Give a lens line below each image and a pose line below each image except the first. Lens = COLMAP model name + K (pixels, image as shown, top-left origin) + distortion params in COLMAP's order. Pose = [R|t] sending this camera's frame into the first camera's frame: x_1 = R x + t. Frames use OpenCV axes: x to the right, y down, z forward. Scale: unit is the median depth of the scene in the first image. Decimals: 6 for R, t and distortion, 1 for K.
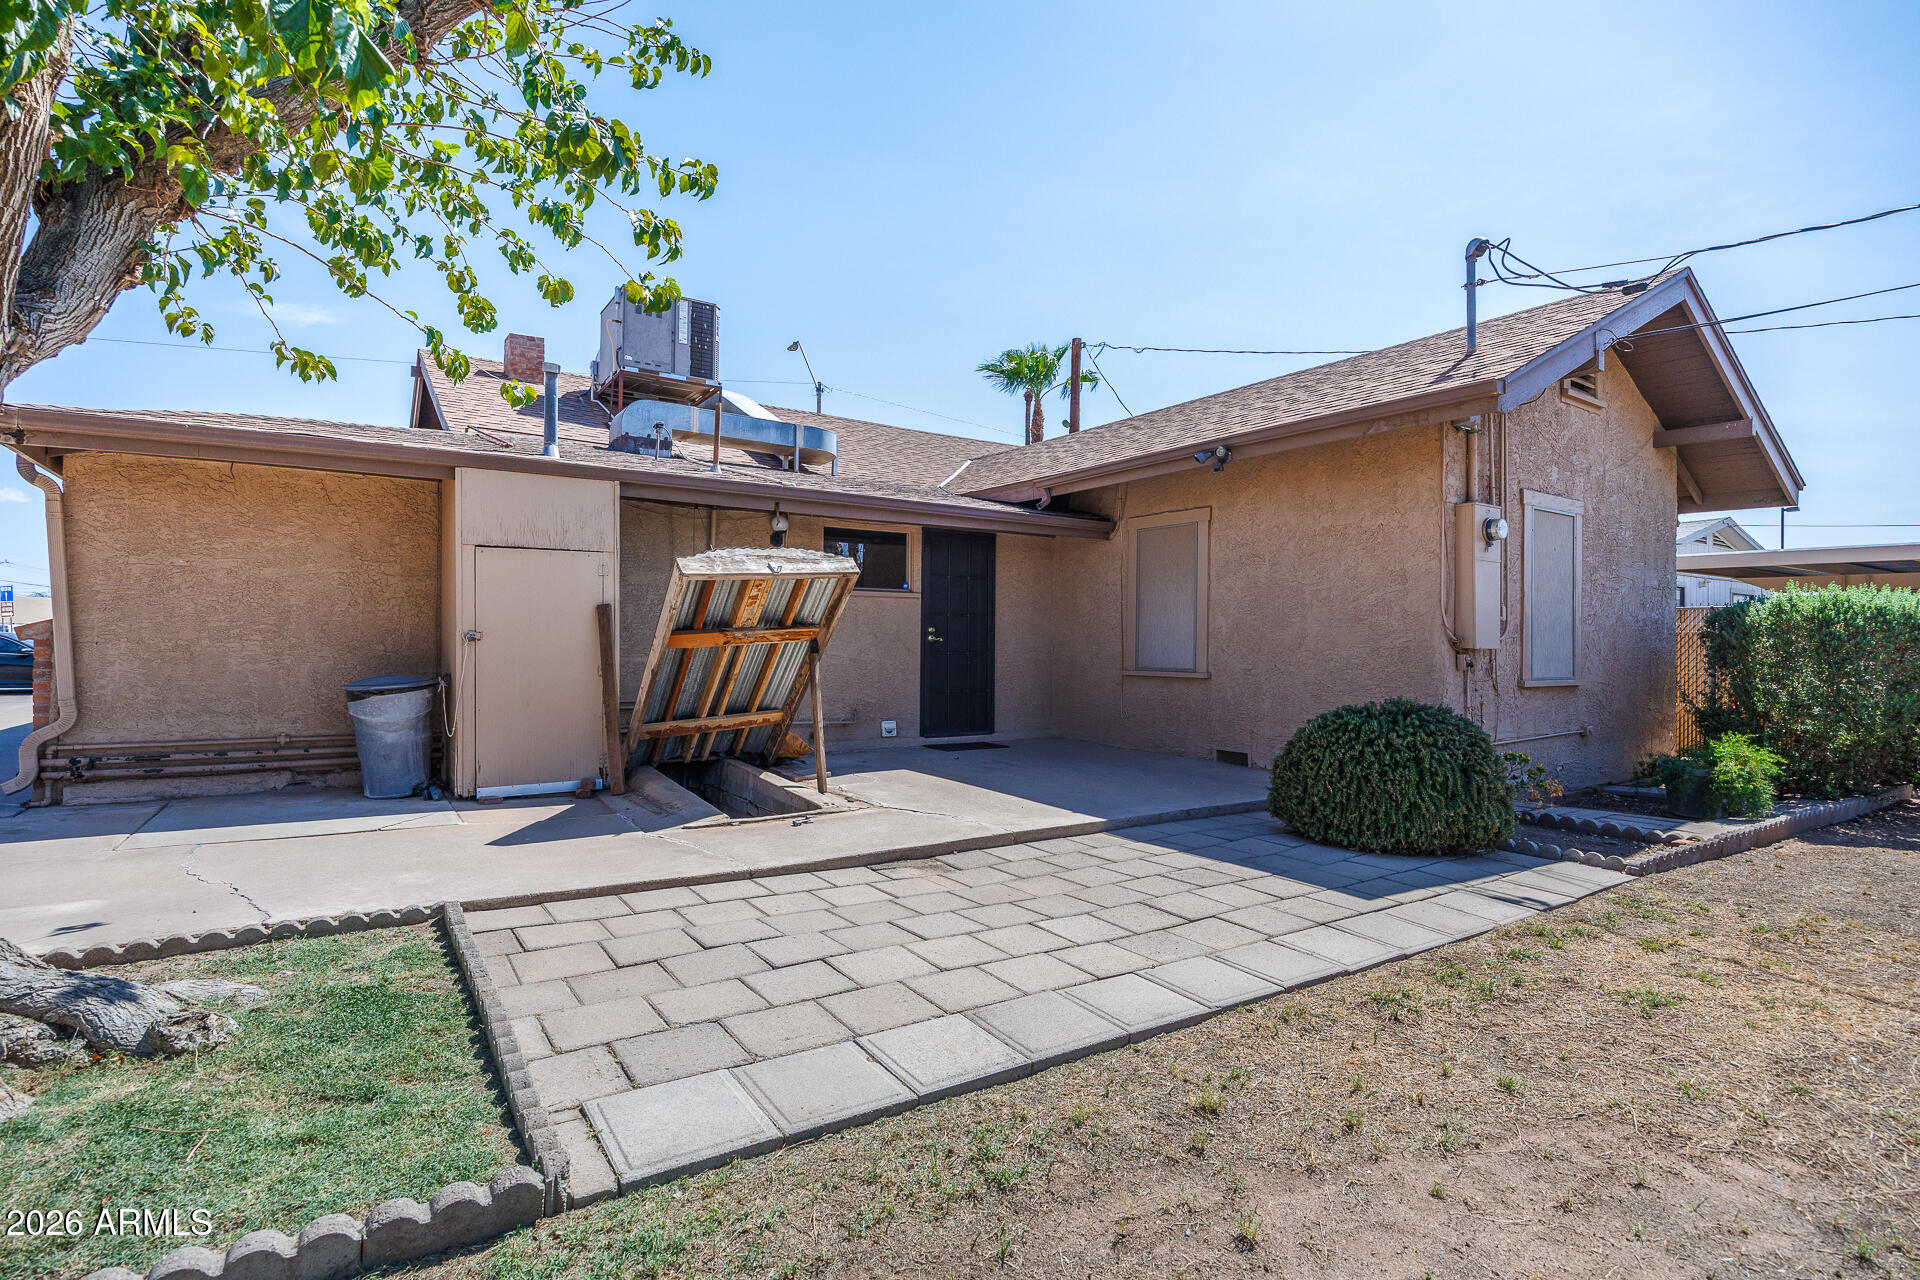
lens RADIAL K [[941.7, 0, 960.0], [0, 941.7, 640.0], [0, 0, 1]] dist [-0.005161, -0.000028]
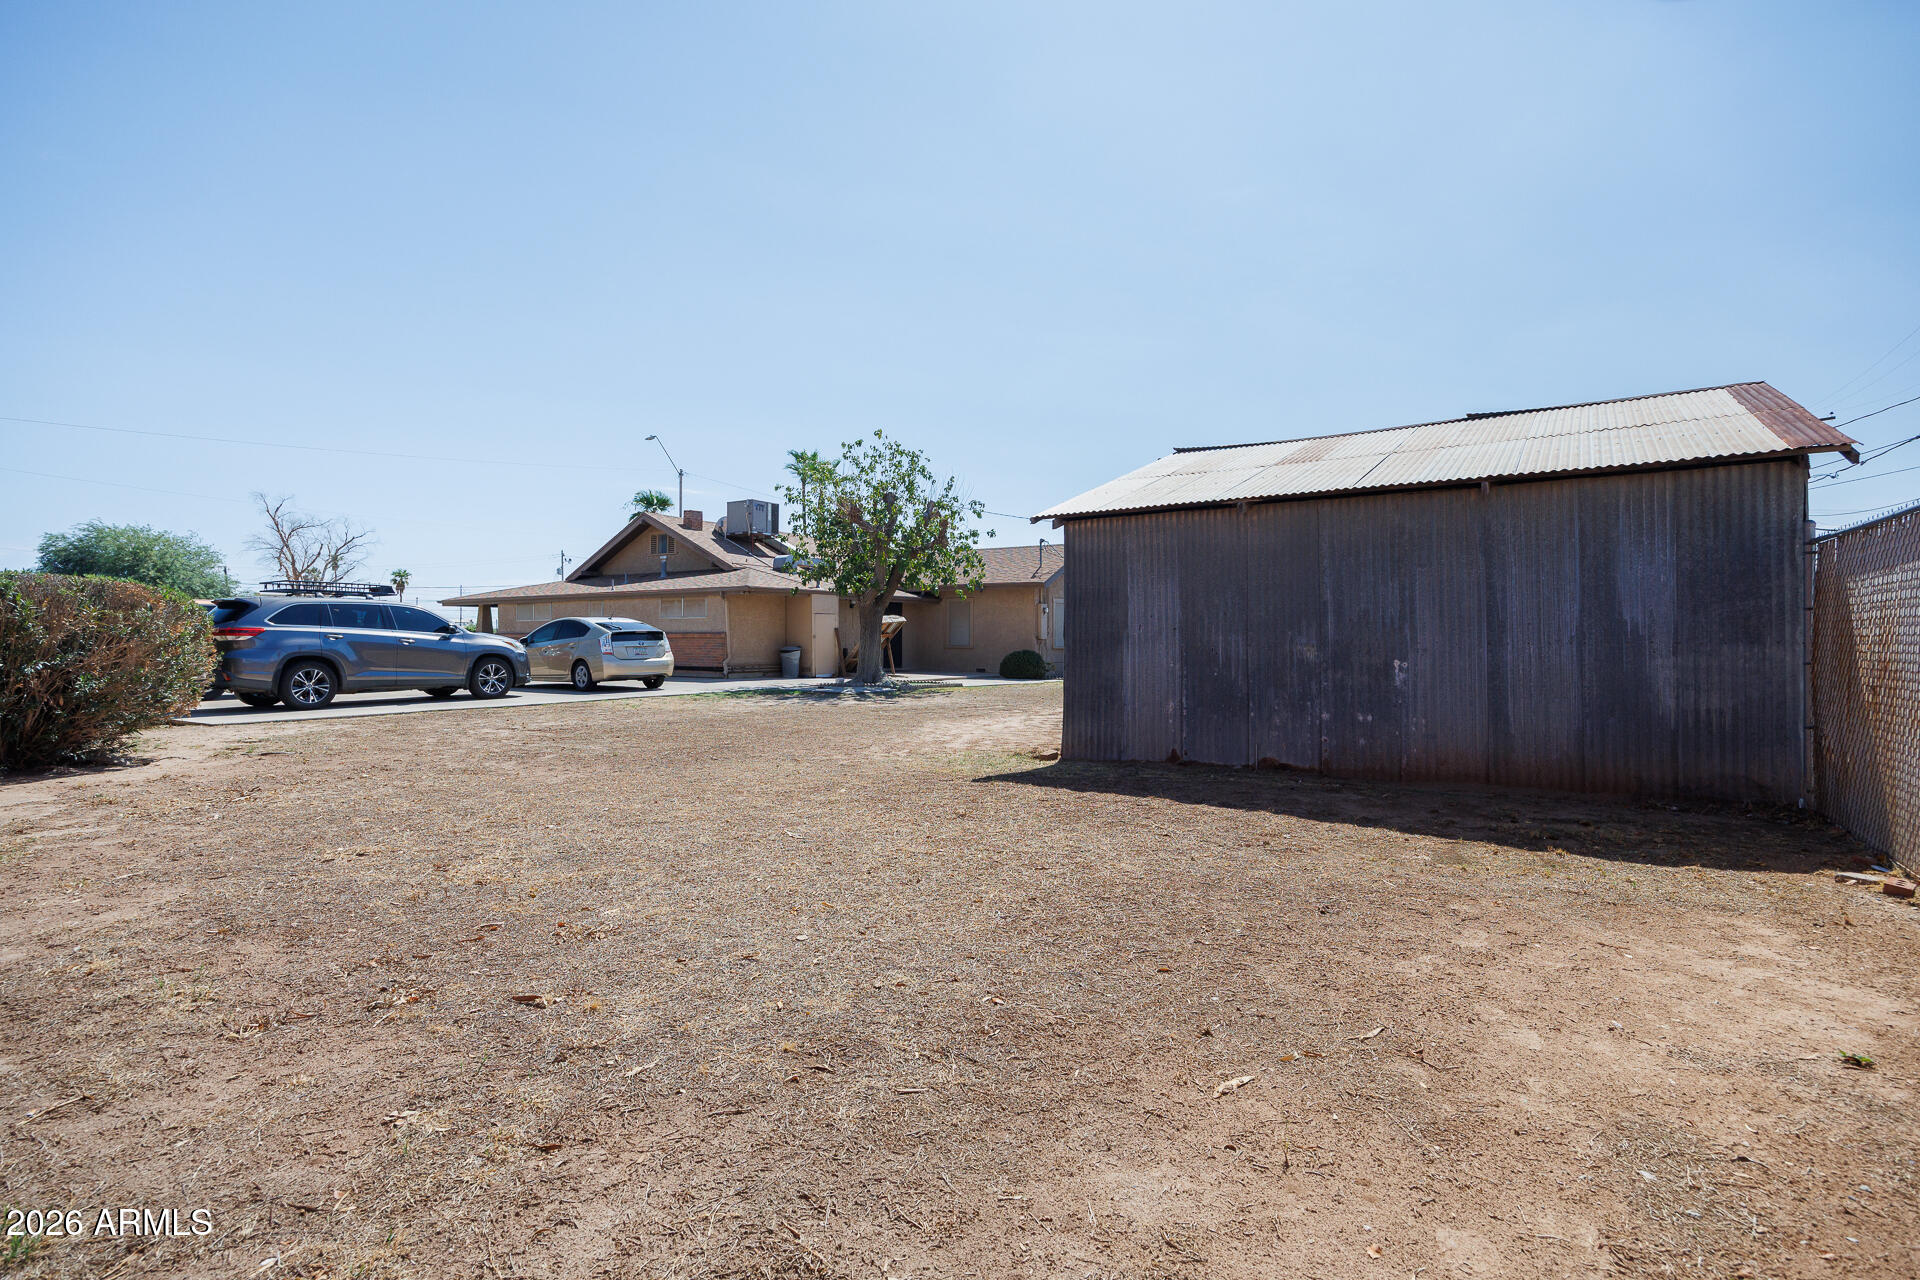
lens RADIAL K [[941.7, 0, 960.0], [0, 941.7, 640.0], [0, 0, 1]] dist [-0.005161, -0.000028]
pose [[0.931564, -0.001727, 0.363572, -1.312669], [0.000448, 0.999993, 0.003603, -0.001060], [-0.363576, -0.003194, 0.931559, -2.766858]]
